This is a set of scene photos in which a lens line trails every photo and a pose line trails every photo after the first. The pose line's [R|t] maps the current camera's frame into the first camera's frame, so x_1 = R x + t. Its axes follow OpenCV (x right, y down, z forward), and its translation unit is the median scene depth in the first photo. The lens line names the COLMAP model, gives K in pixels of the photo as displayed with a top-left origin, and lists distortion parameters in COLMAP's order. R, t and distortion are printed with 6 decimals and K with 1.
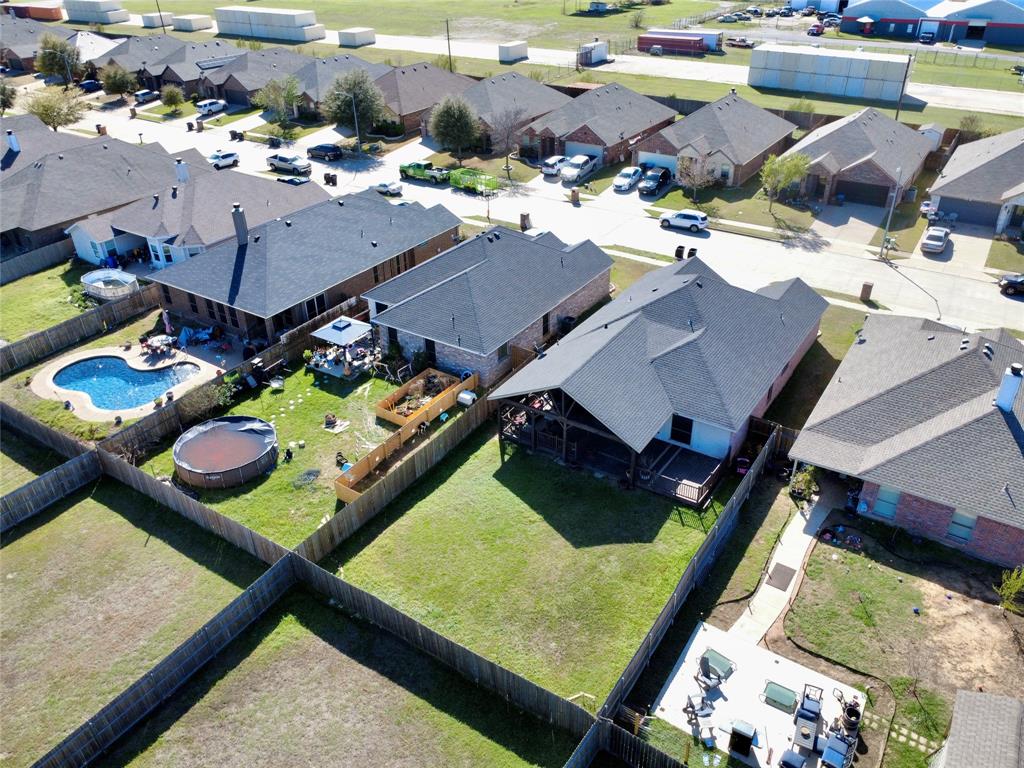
lens RADIAL K [[757.0, 0, 512.0], [0, 757.0, 384.0], [0, 0, 1]] dist [0.006958, -0.000220]
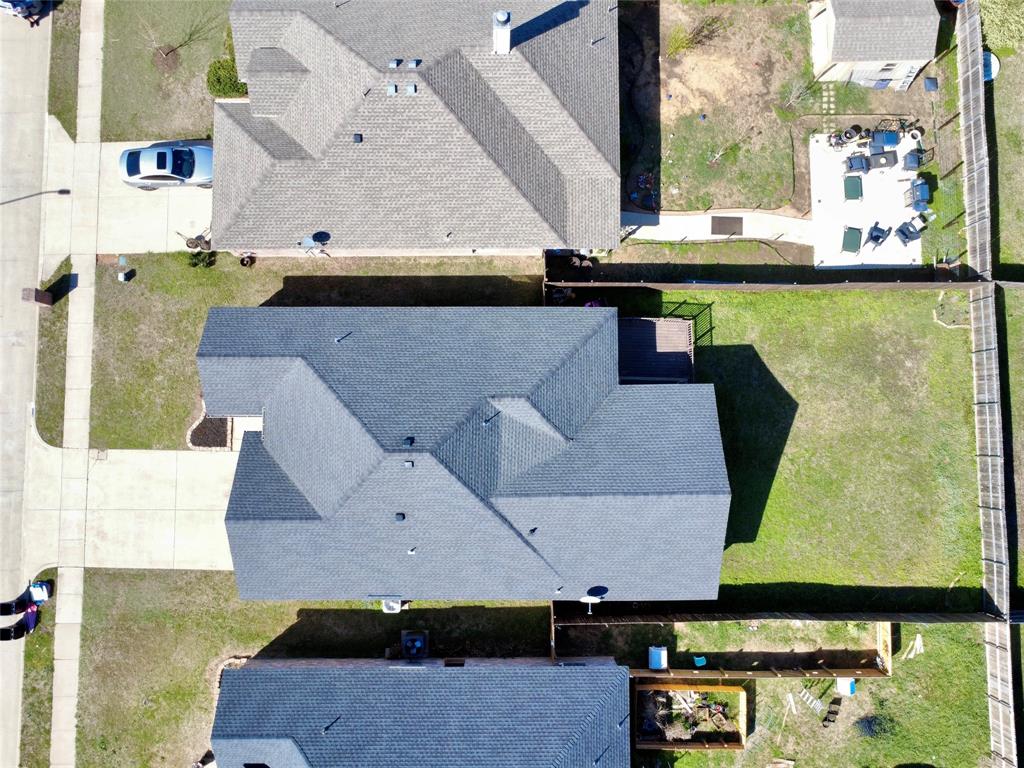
lens RADIAL K [[757.0, 0, 512.0], [0, 757.0, 384.0], [0, 0, 1]] dist [0.006958, -0.000220]
pose [[-0.556292, -0.827687, 0.073988, 0.265833], [0.441951, -0.219282, 0.869825, -0.891390], [-0.703718, 0.516575, 0.487782, 0.827361]]
